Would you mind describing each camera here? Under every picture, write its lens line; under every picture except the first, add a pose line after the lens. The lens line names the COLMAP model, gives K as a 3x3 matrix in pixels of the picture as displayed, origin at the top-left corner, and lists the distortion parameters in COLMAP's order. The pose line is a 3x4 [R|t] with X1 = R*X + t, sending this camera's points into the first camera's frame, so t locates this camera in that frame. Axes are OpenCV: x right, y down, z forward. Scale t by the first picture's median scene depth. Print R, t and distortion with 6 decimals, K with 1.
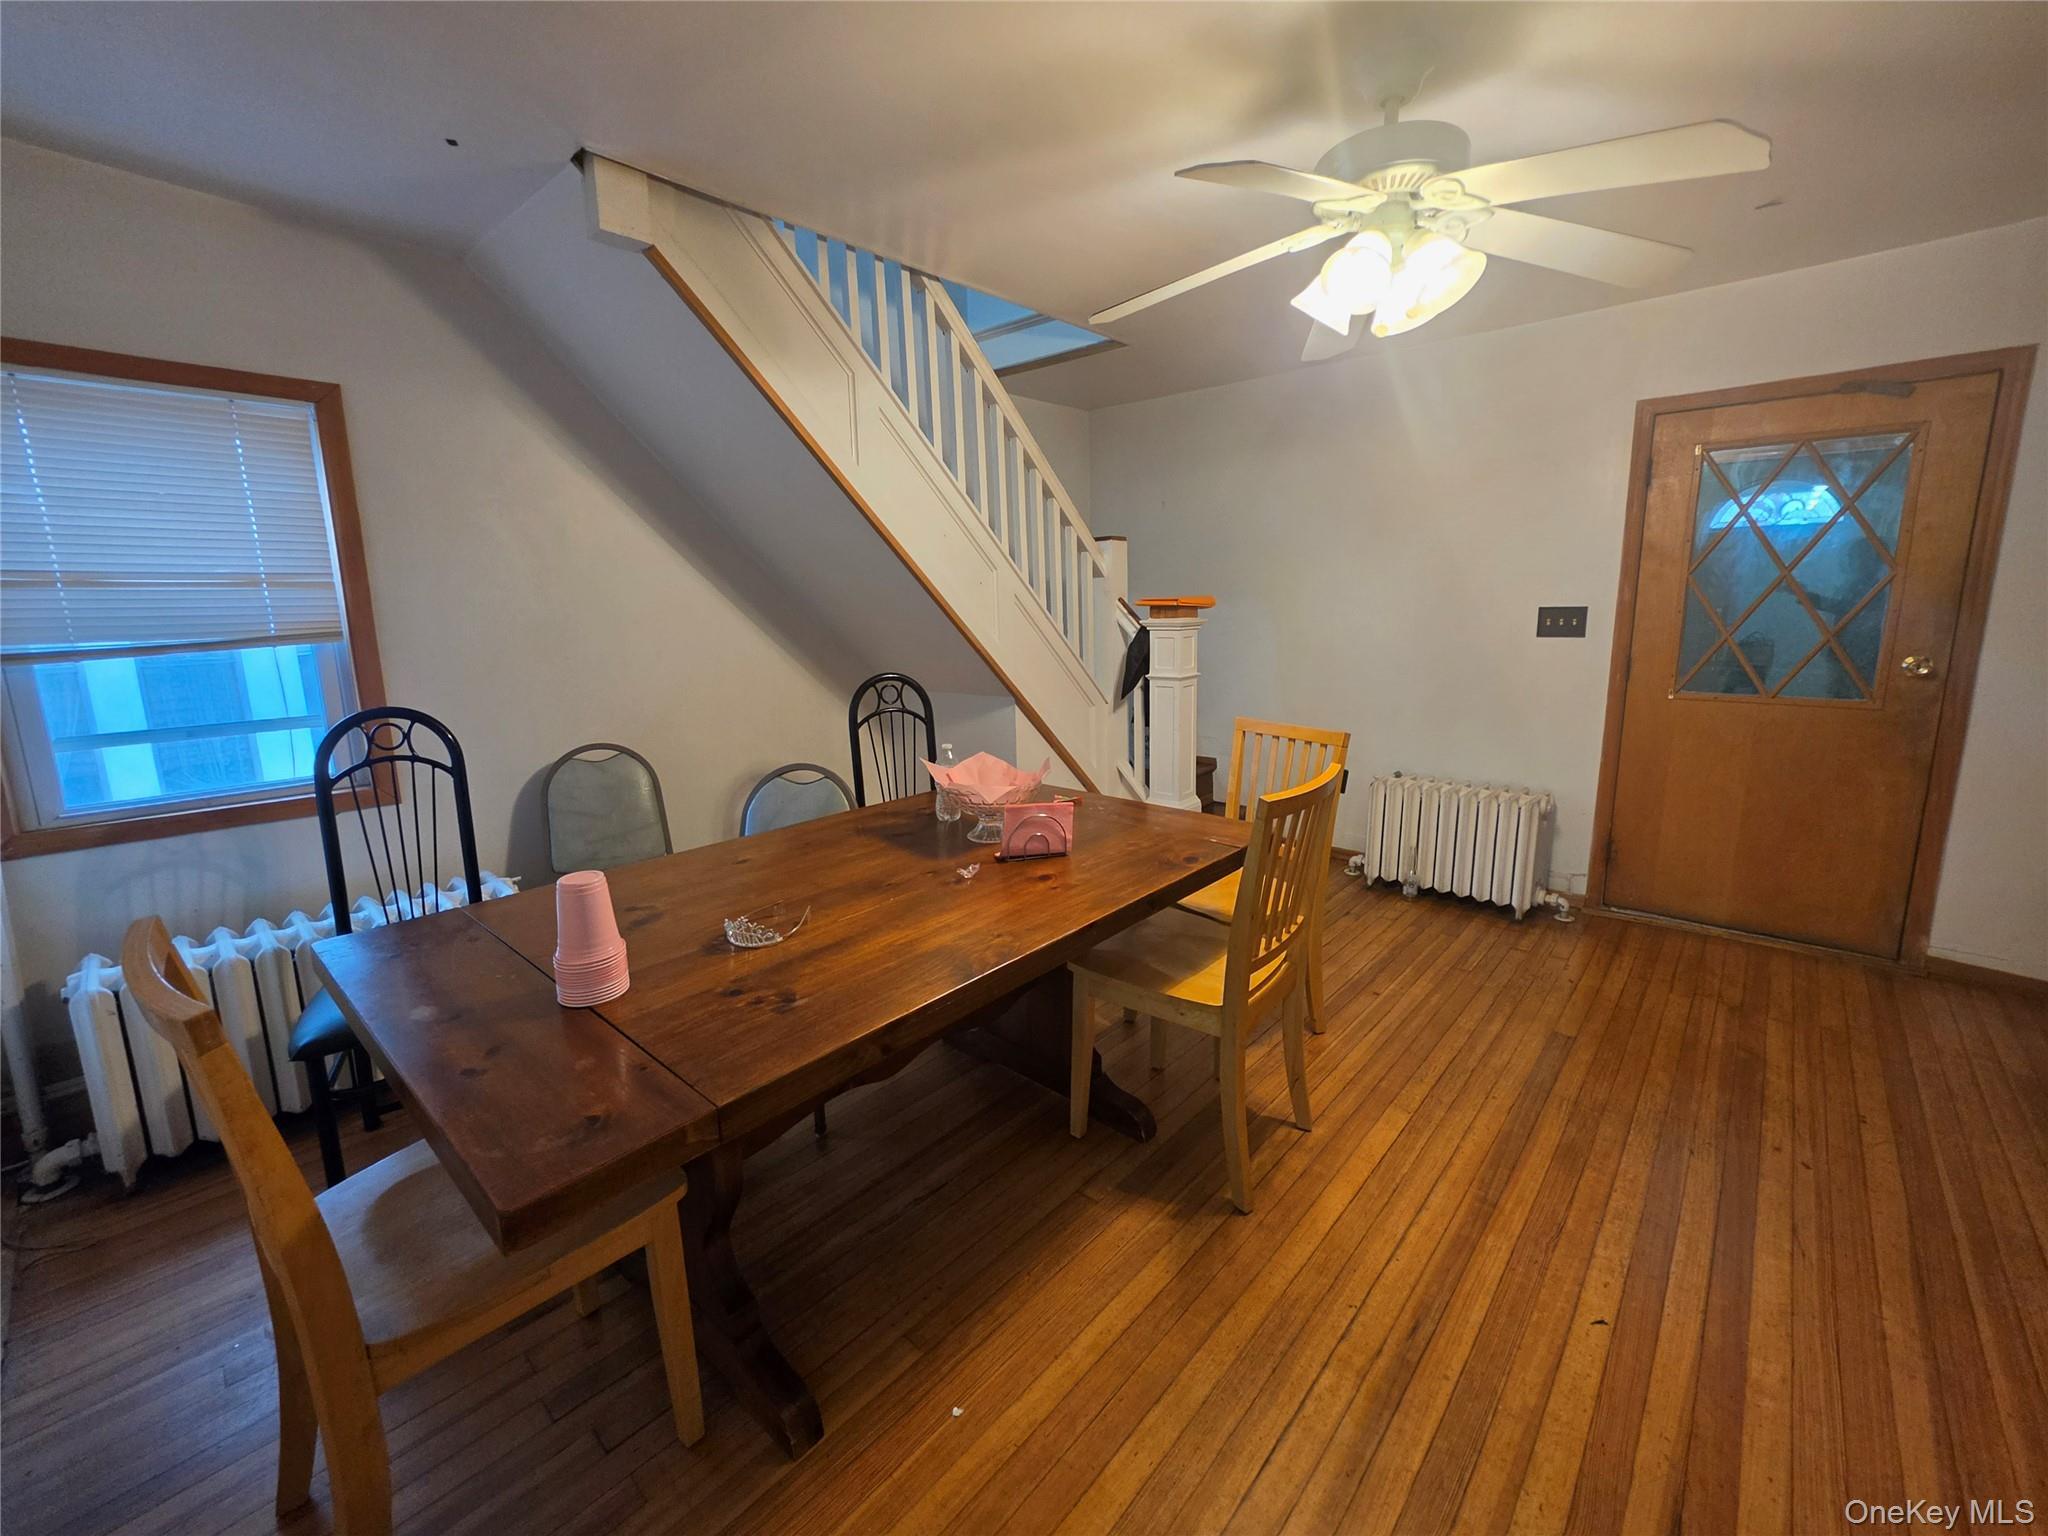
lens RADIAL K [[835.0, 0, 1013.2], [0, 835.0, 753.8], [0, 0, 1]] dist [0.000153, -0.000002]
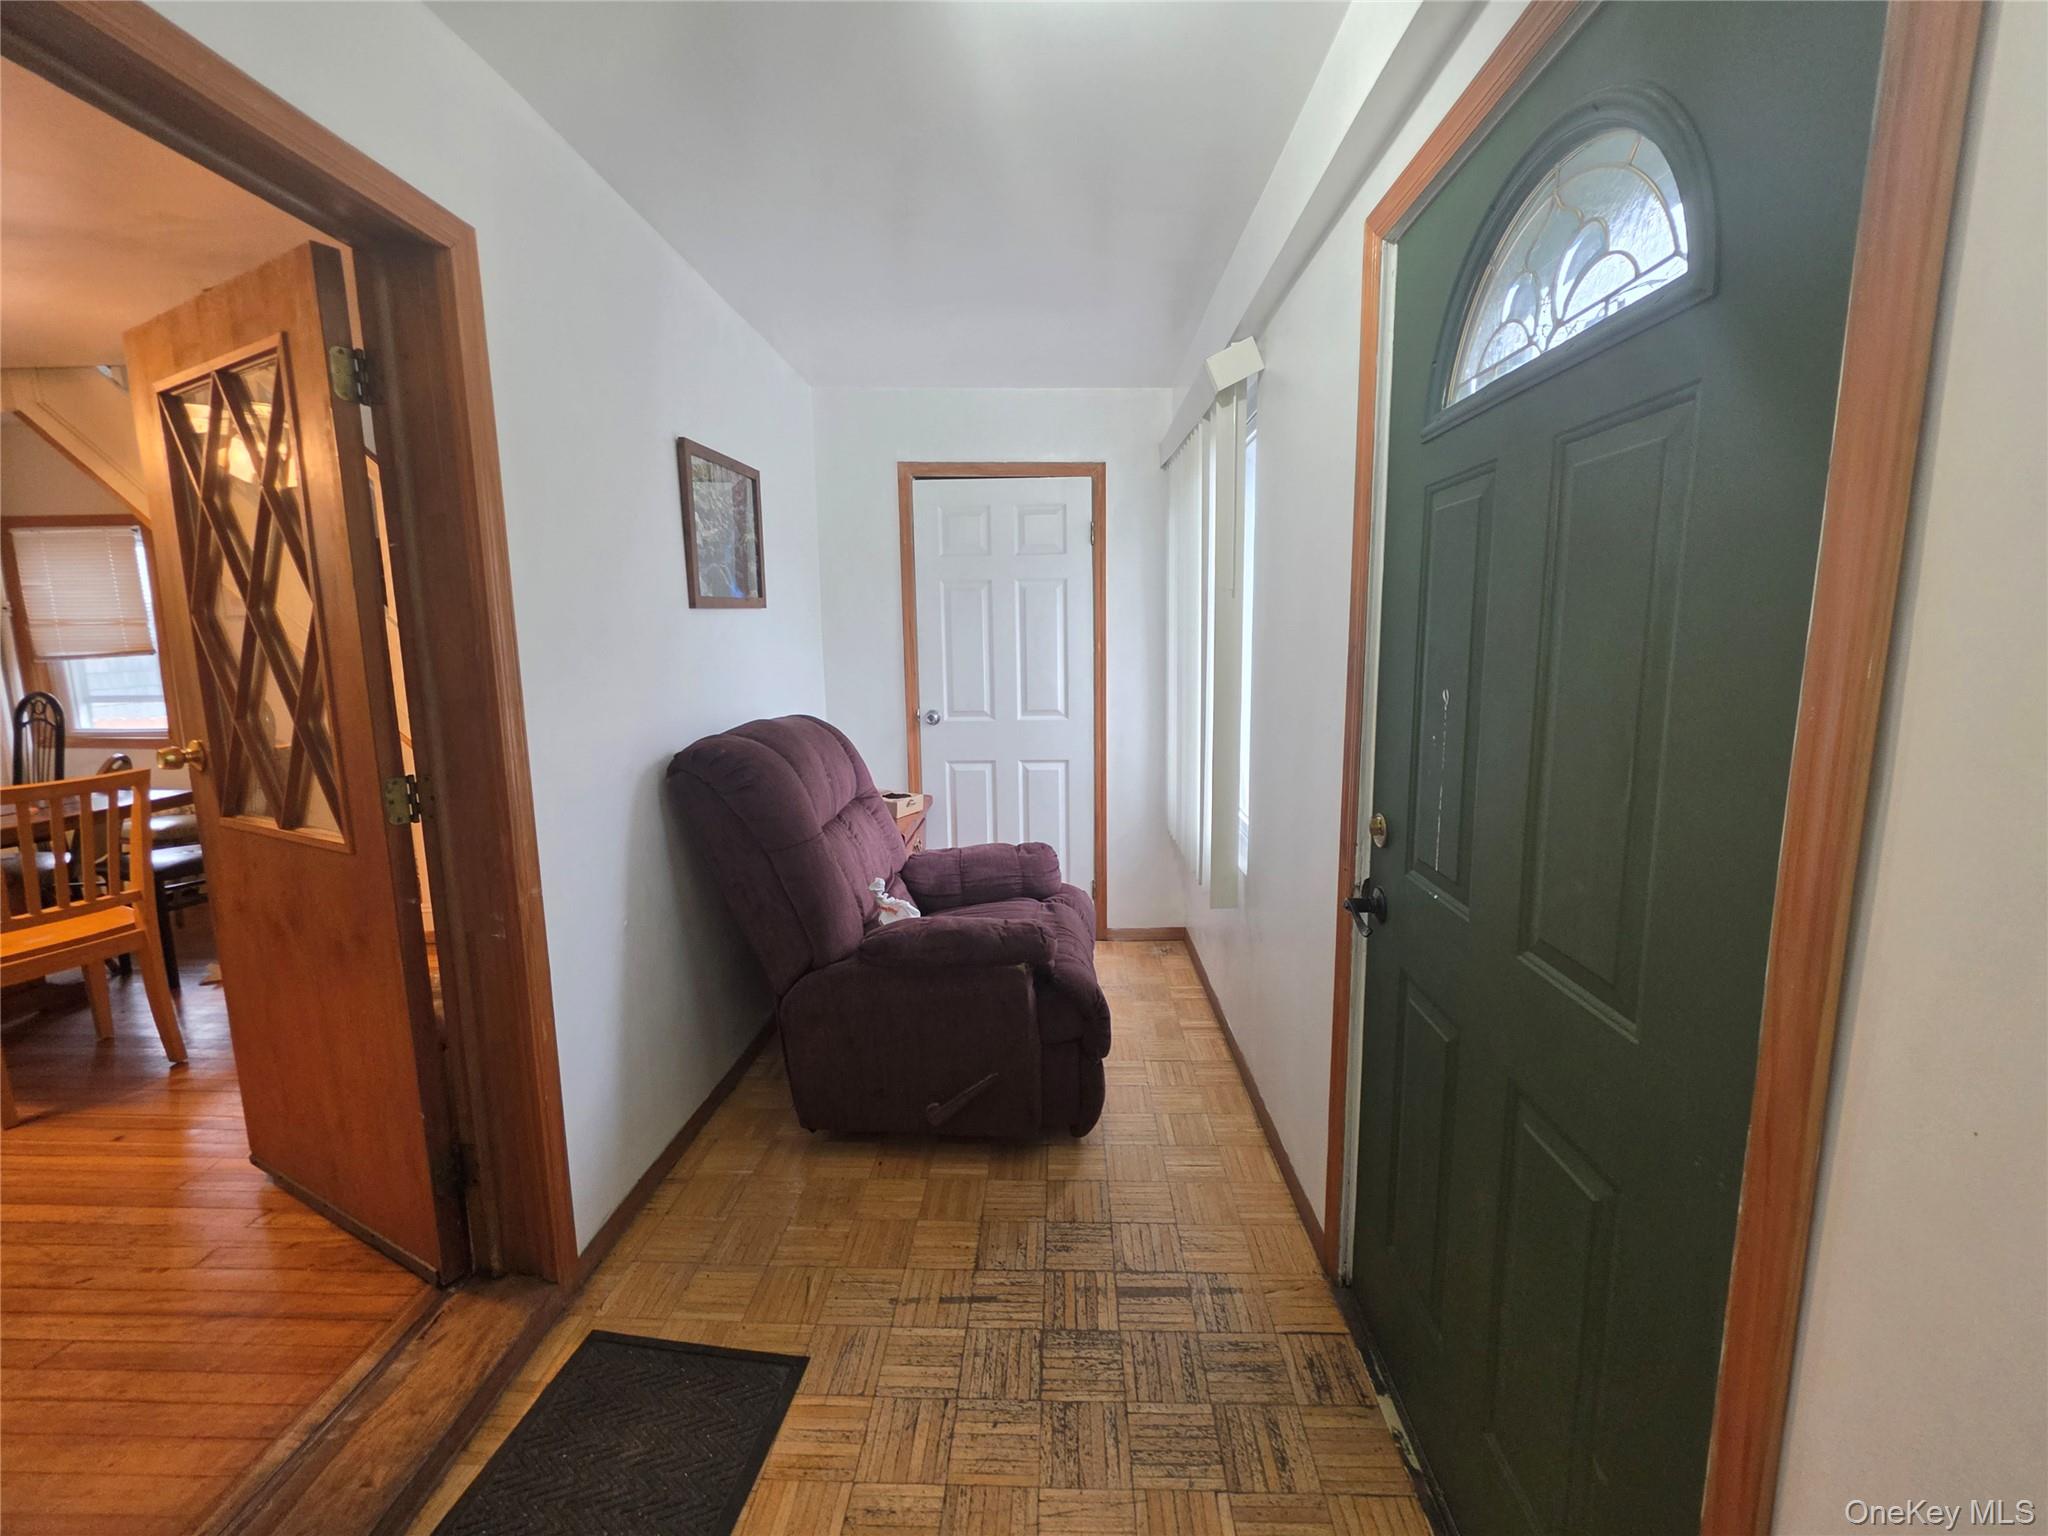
lens RADIAL K [[835.0, 0, 1013.2], [0, 835.0, 753.8], [0, 0, 1]] dist [0.000153, -0.000002]
pose [[0.629382, 0.118114, -0.768067, 2.012904], [-0.140756, 0.989360, 0.036804, -0.287173], [0.764242, 0.084947, 0.639311, 1.465109]]
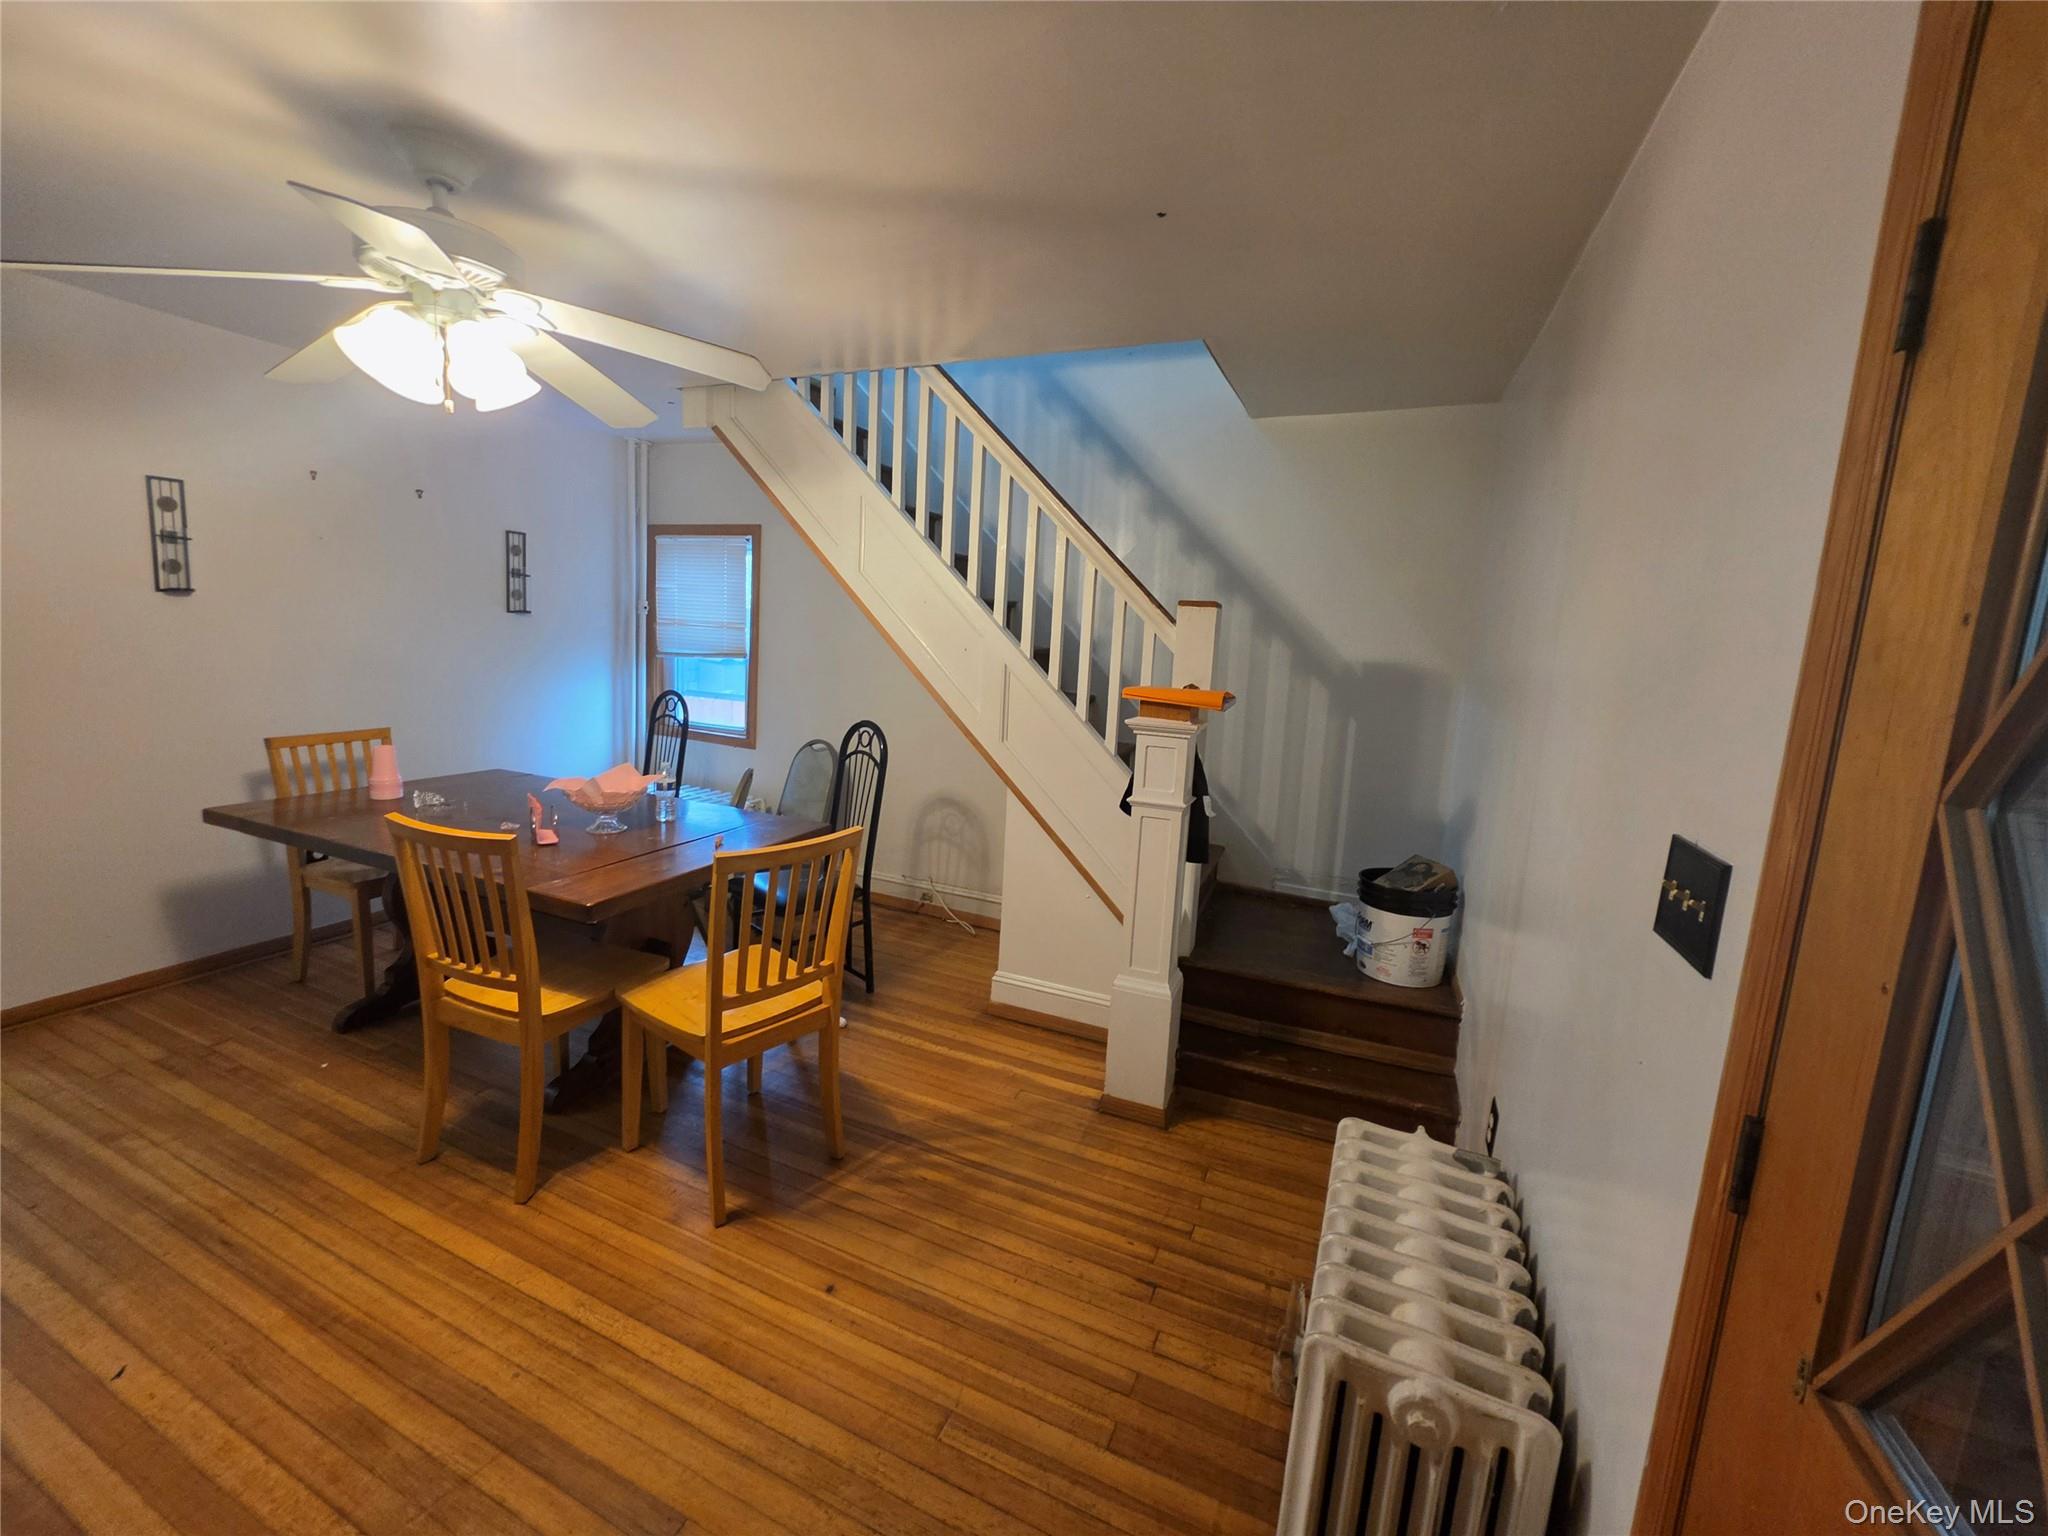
lens RADIAL K [[819.3, 0, 1015.6], [0, 819.3, 763.1], [0, 0, 1]] dist [-0.001489, -0.000052]
pose [[0.313210, 0.178989, -0.932664, 1.324549], [-0.238859, 0.965355, 0.105048, -0.281889], [0.919155, 0.189873, 0.345112, 1.097343]]
